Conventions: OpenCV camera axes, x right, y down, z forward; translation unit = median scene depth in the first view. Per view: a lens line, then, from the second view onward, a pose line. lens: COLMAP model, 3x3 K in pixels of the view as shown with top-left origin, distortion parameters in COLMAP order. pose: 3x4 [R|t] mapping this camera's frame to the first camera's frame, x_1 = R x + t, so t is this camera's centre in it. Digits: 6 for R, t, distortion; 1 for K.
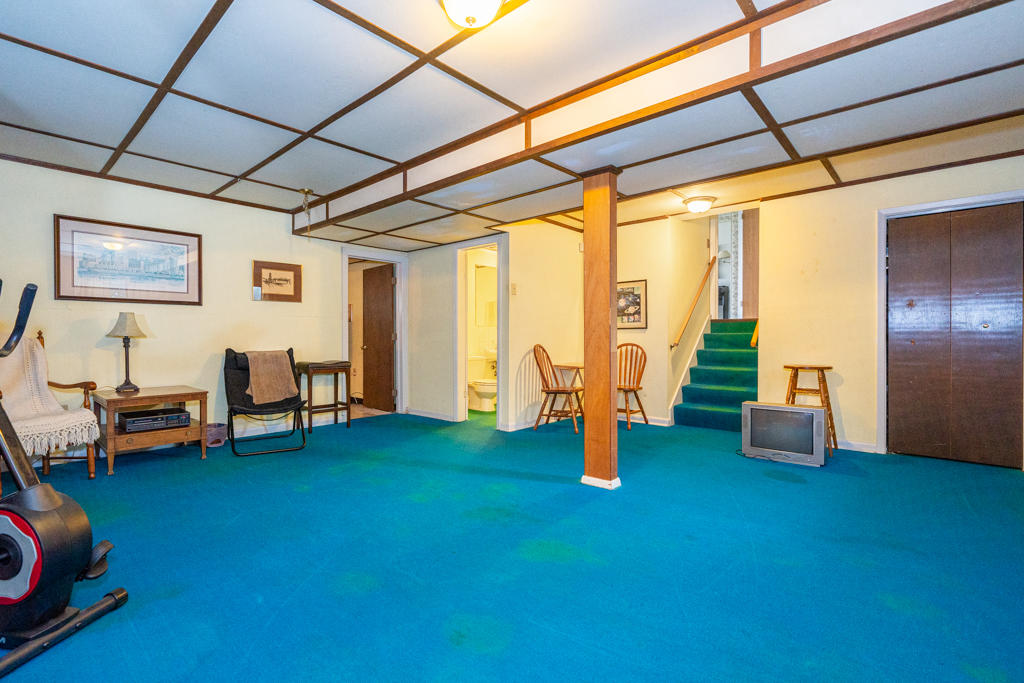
lens RADIAL K [[419.5, 0, 512.0], [0, 419.5, 341.5], [0, 0, 1]] dist [-0.001428, -0.000148]
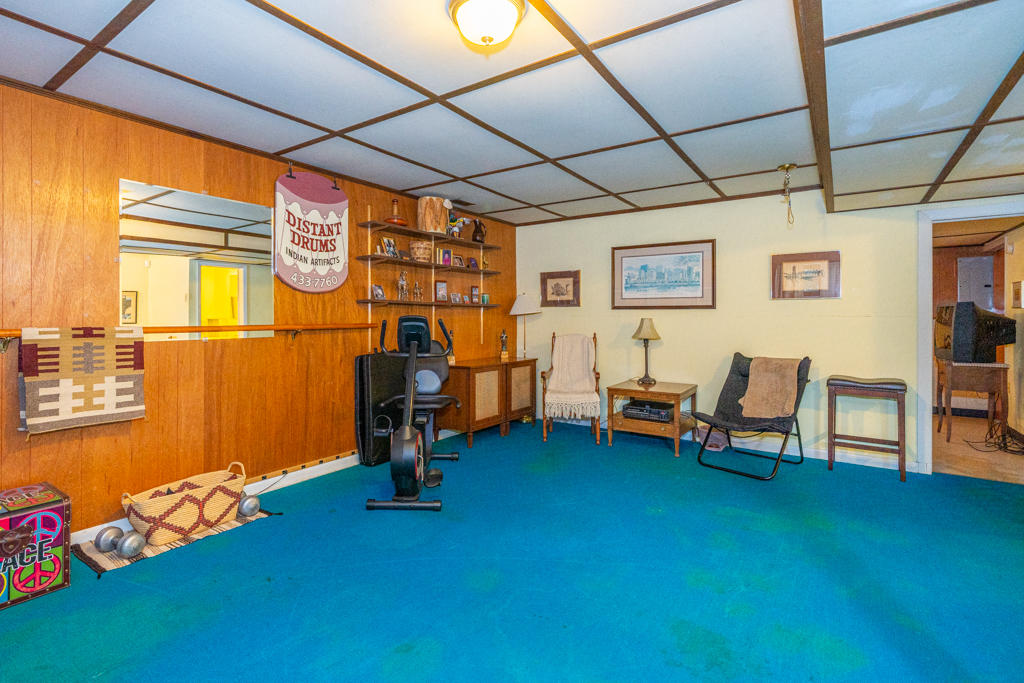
lens RADIAL K [[493.3, 0, 510.8], [0, 493.3, 316.7], [0, 0, 1]] dist [0.000492, 0.000144]
pose [[0.188265, -0.000042, -0.982118, 0.355299], [-0.030561, 0.999515, -0.005901, -0.046076], [0.981643, 0.031125, 0.188173, 0.305414]]
